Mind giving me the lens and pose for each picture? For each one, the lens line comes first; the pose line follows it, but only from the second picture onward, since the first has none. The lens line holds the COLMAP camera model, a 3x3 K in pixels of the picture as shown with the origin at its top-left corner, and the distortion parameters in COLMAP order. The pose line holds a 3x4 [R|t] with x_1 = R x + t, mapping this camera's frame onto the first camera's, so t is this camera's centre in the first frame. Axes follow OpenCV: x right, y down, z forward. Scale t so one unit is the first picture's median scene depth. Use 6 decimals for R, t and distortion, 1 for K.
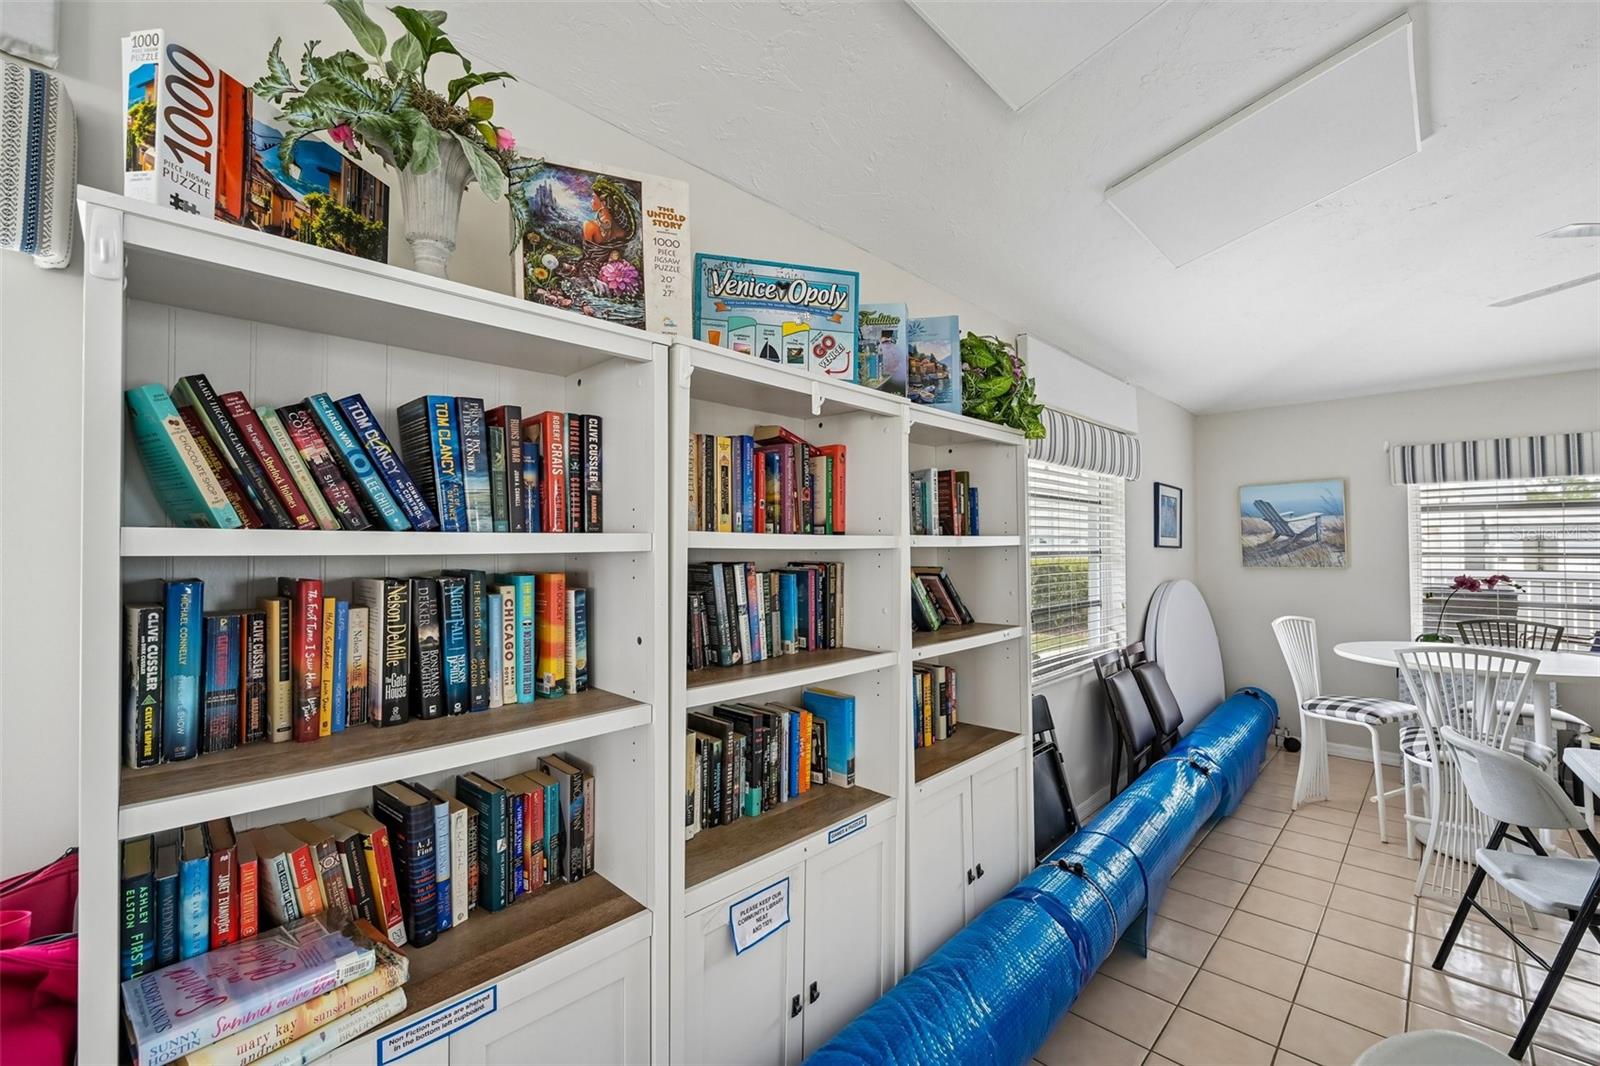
lens RADIAL K [[671.7, 0, 800.0], [0, 671.7, 533.0], [0, 0, 1]] dist [-0.000628, -0.000052]
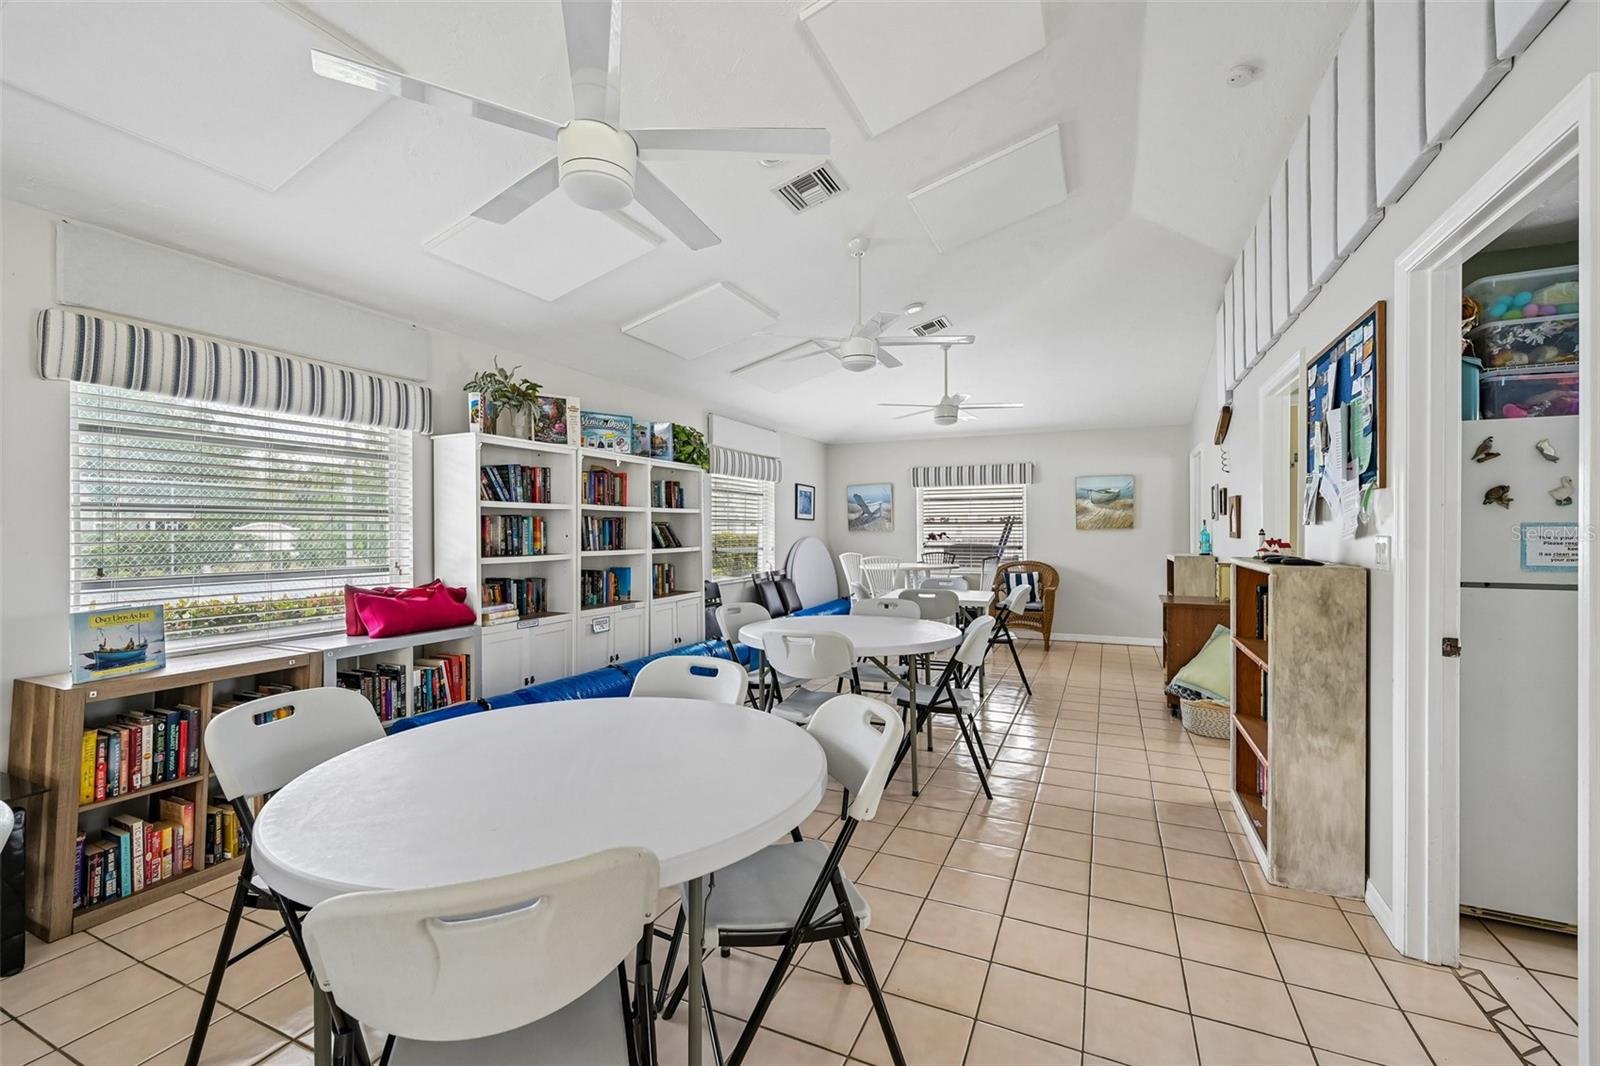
lens RADIAL K [[671.7, 0, 800.0], [0, 671.7, 533.0], [0, 0, 1]] dist [-0.000628, -0.000052]
pose [[0.940990, -0.003333, 0.338418, -0.188577], [-0.004390, 0.999747, 0.022051, 0.044610], [-0.338406, -0.022235, 0.940738, -1.751601]]
